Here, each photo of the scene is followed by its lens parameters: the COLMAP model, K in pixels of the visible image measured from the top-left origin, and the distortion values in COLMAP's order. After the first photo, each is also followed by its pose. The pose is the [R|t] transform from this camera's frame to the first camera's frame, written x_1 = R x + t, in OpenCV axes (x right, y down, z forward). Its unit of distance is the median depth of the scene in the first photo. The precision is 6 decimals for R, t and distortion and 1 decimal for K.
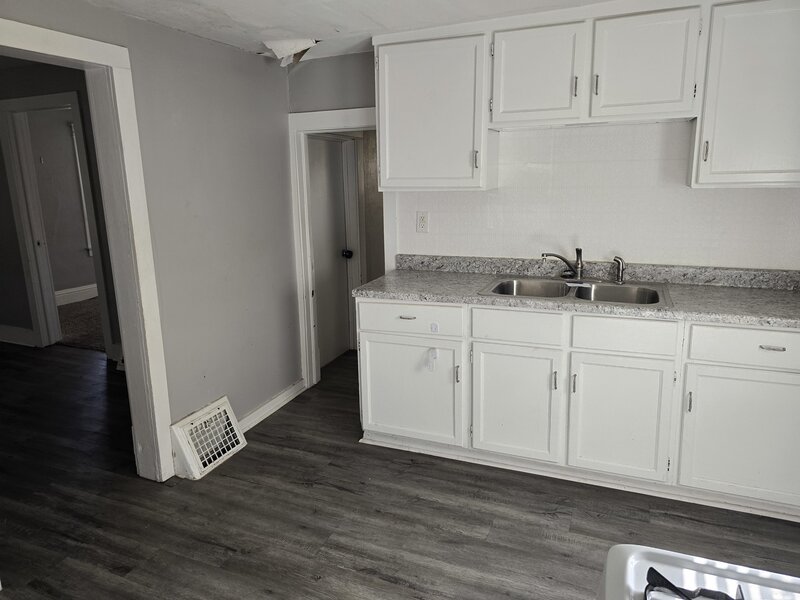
lens RADIAL K [[533.2, 0, 398.5], [0, 533.2, 289.8], [0, 0, 1]] dist [0.036208, -0.037021]
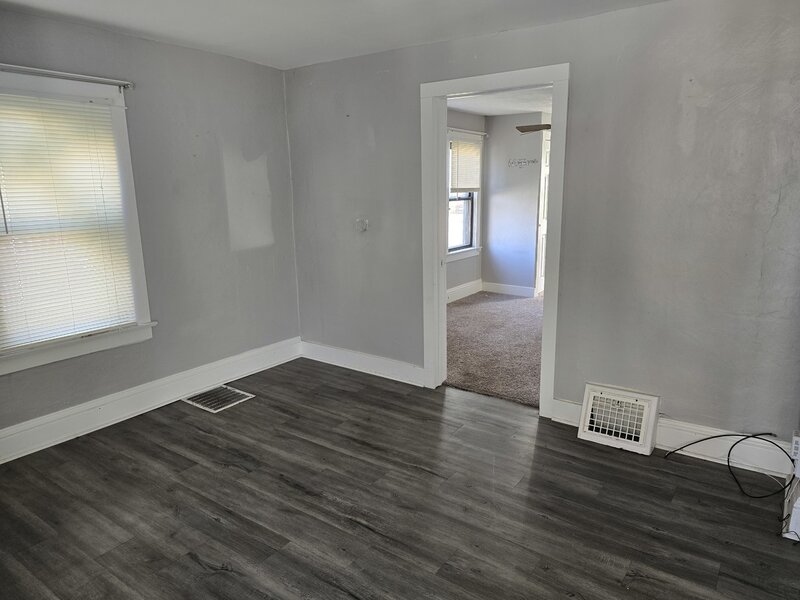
lens RADIAL K [[494.1, 0, 420.6], [0, 494.1, 299.6], [0, 0, 1]] dist [0.001065, 0.000209]
pose [[0.984403, 0.042737, -0.170661, -1.070233], [-0.040204, 0.999024, 0.018272, -0.081580], [0.171275, -0.011126, 0.985160, 0.486180]]
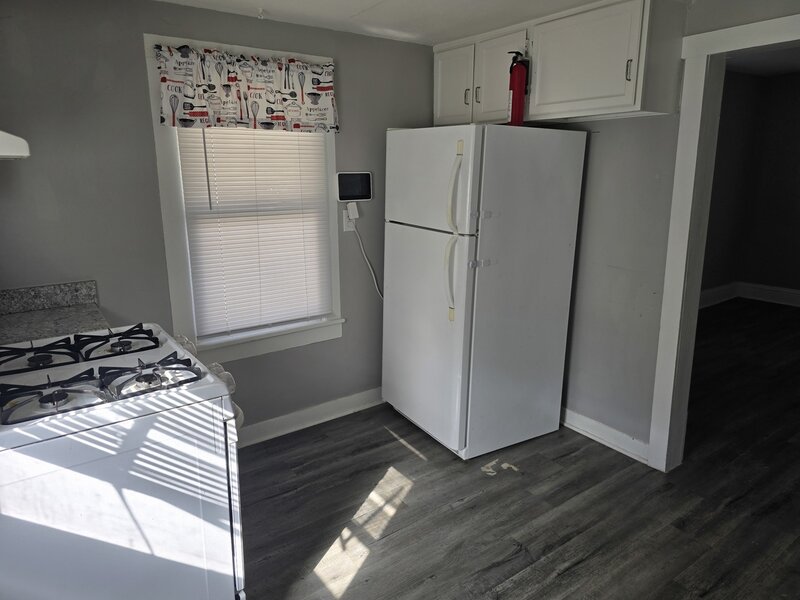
lens RADIAL K [[533.2, 0, 398.5], [0, 533.2, 289.8], [0, 0, 1]] dist [0.036208, -0.037021]
pose [[-0.525996, 0.207770, -0.824718, 0.493450], [-0.158909, 0.928615, 0.335295, -0.166609], [0.835510, 0.307418, -0.455431, 0.718800]]
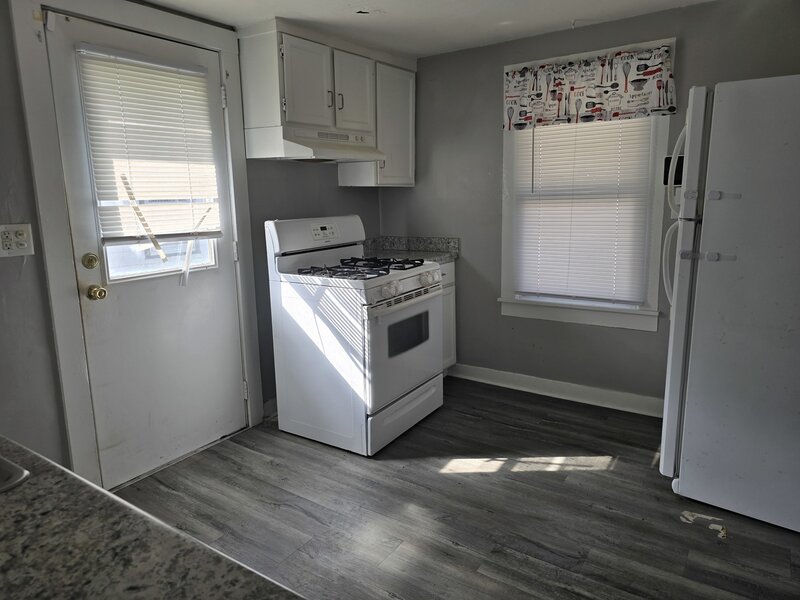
lens RADIAL K [[533.2, 0, 398.5], [0, 533.2, 289.8], [0, 0, 1]] dist [0.036208, -0.037021]
pose [[-0.978565, 0.011057, 0.205642, -0.137385], [0.087964, 0.925324, 0.368833, -0.196651], [-0.186207, 0.379016, -0.906462, 1.224142]]
